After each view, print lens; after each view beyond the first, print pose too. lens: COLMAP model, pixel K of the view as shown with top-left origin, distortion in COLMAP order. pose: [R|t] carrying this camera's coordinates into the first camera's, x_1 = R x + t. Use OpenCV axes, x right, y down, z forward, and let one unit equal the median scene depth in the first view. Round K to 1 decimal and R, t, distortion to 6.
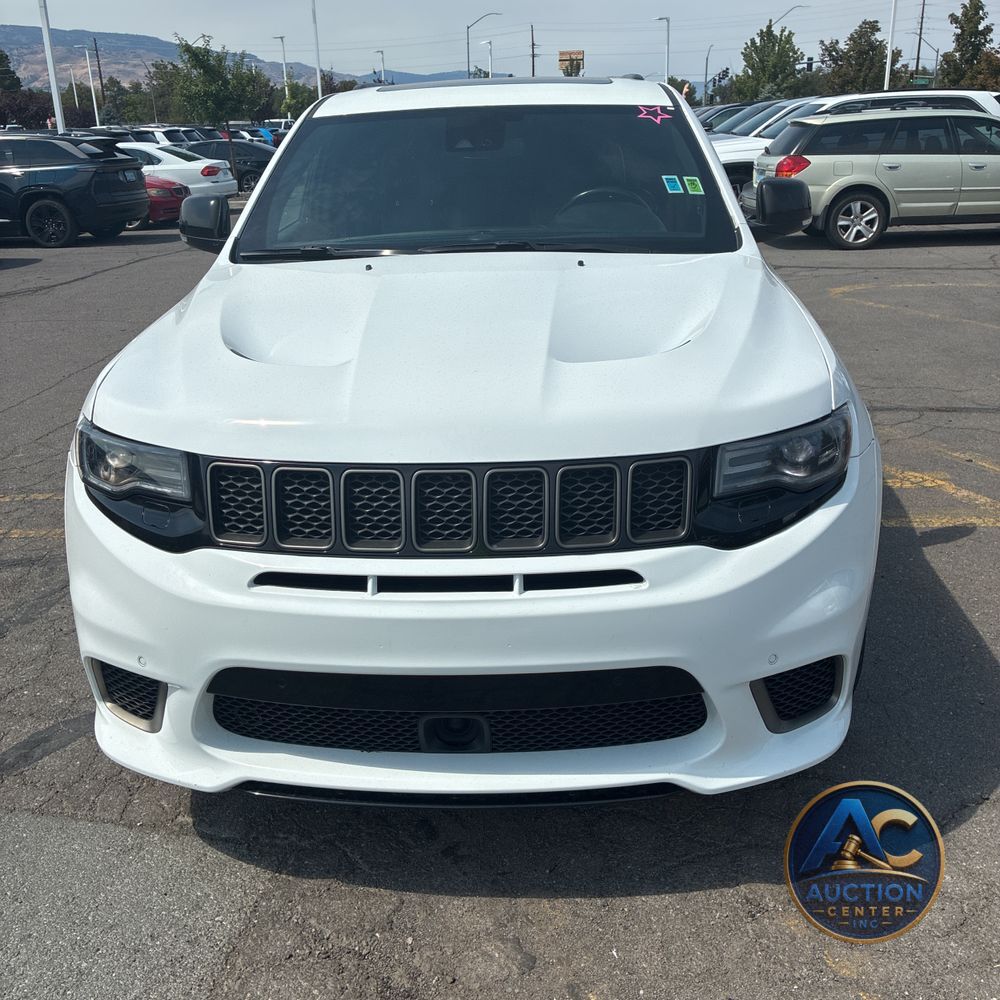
lens RADIAL K [[1015.9, 0, 494.5], [0, 1015.9, 499.1], [0, 0, 1]] dist [0.021683, 0.000000]
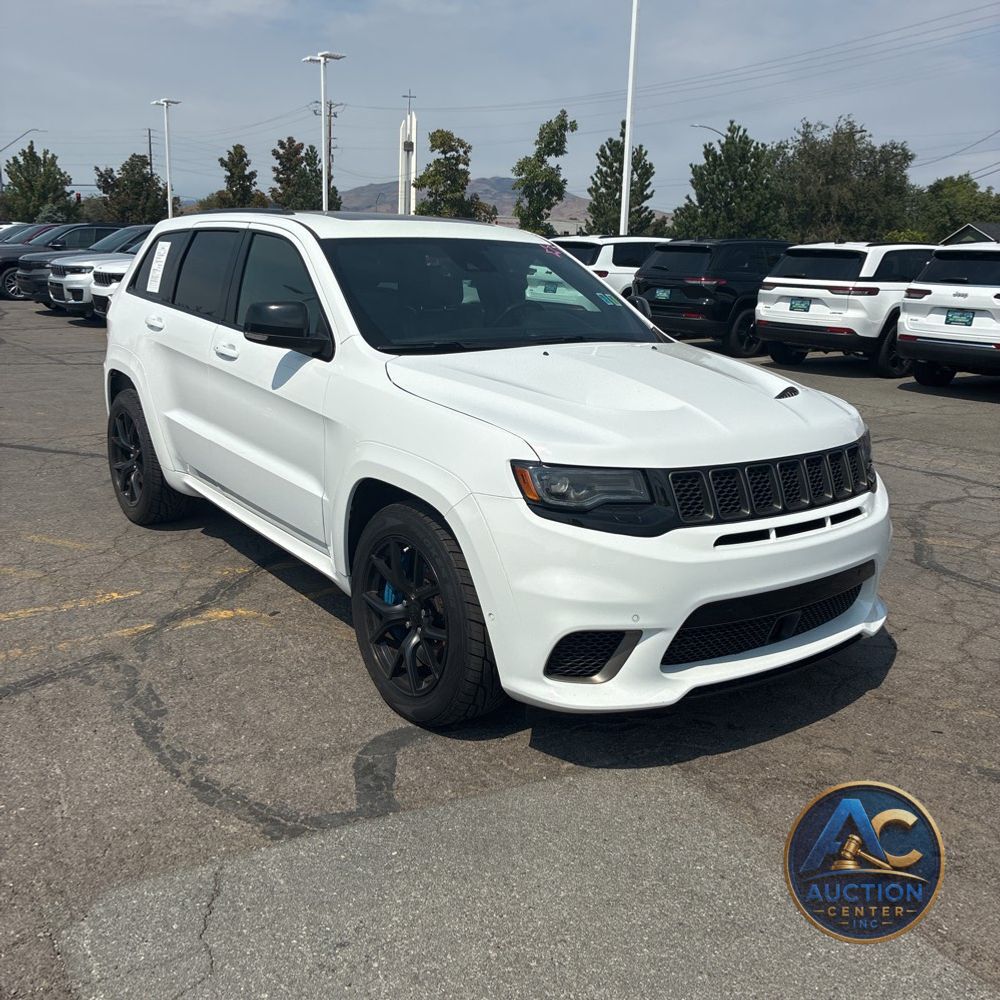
lens RADIAL K [[1015.9, 0, 491.8], [0, 1015.9, 493.5], [0, 0, 1]] dist [0.021683, 0.000000]
pose [[0.771089, -0.101387, 0.628604, -0.907922], [0.172671, 0.983543, -0.053176, 0.018345], [-0.612868, 0.149545, 0.775906, -0.002234]]
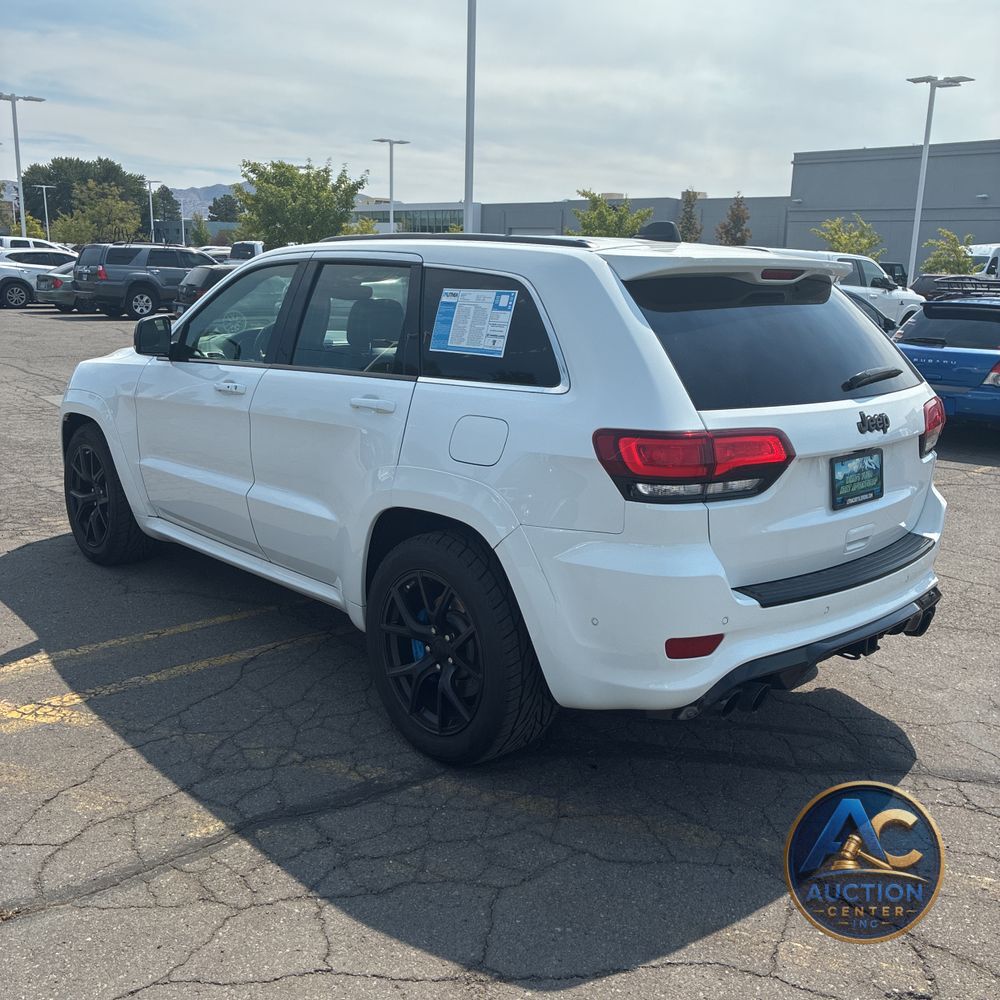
lens RADIAL K [[1015.9, 0, 514.3], [0, 1015.9, 493.5], [0, 0, 1]] dist [0.021683, 0.000000]
pose [[-0.696626, 0.167981, -0.697492, 0.982386], [-0.254549, 0.851080, 0.459204, -0.901086], [0.670759, 0.497439, -0.550124, 2.291288]]
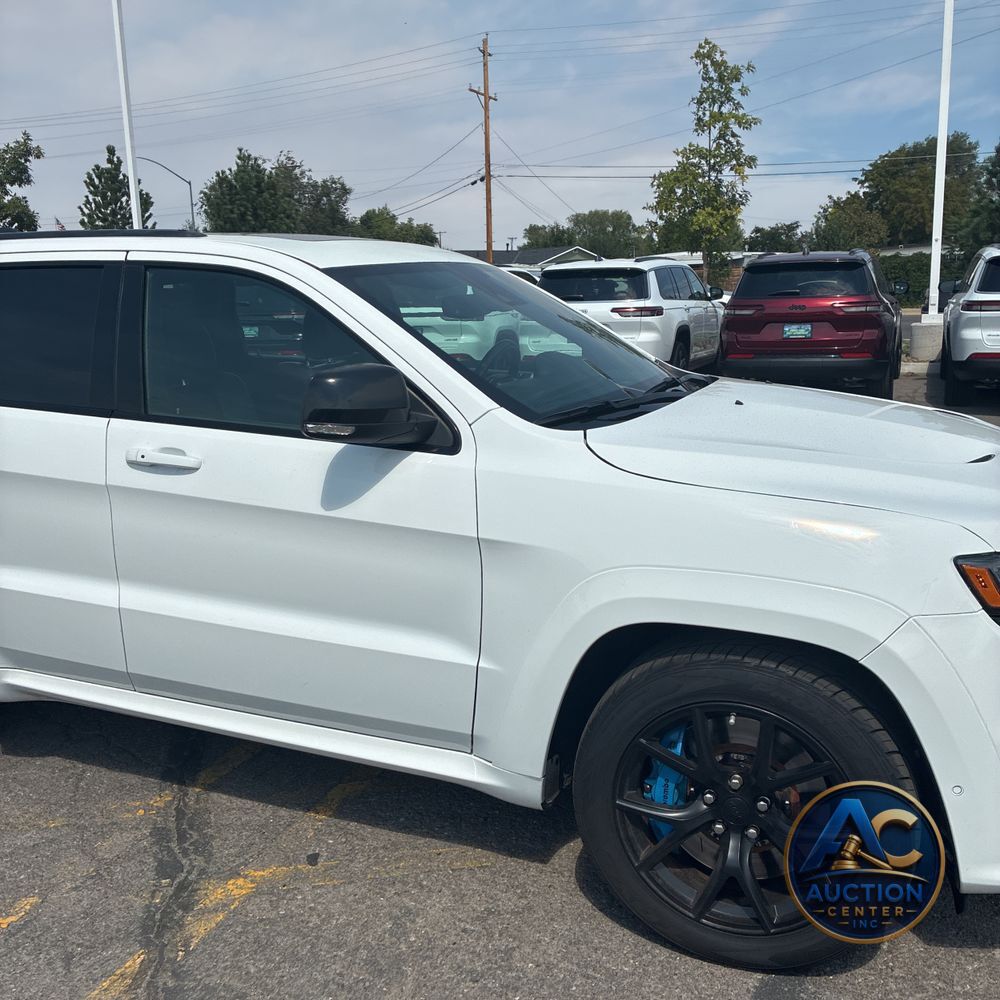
lens RADIAL K [[1015.9, 0, 510.7], [0, 1015.9, 487.3], [0, 0, 1]] dist [0.021683, 0.000000]
pose [[0.322978, -0.167317, 0.931499, -0.991506], [0.340174, 0.938994, 0.050715, -0.235533], [-0.883158, 0.300492, 0.360191, 0.726691]]
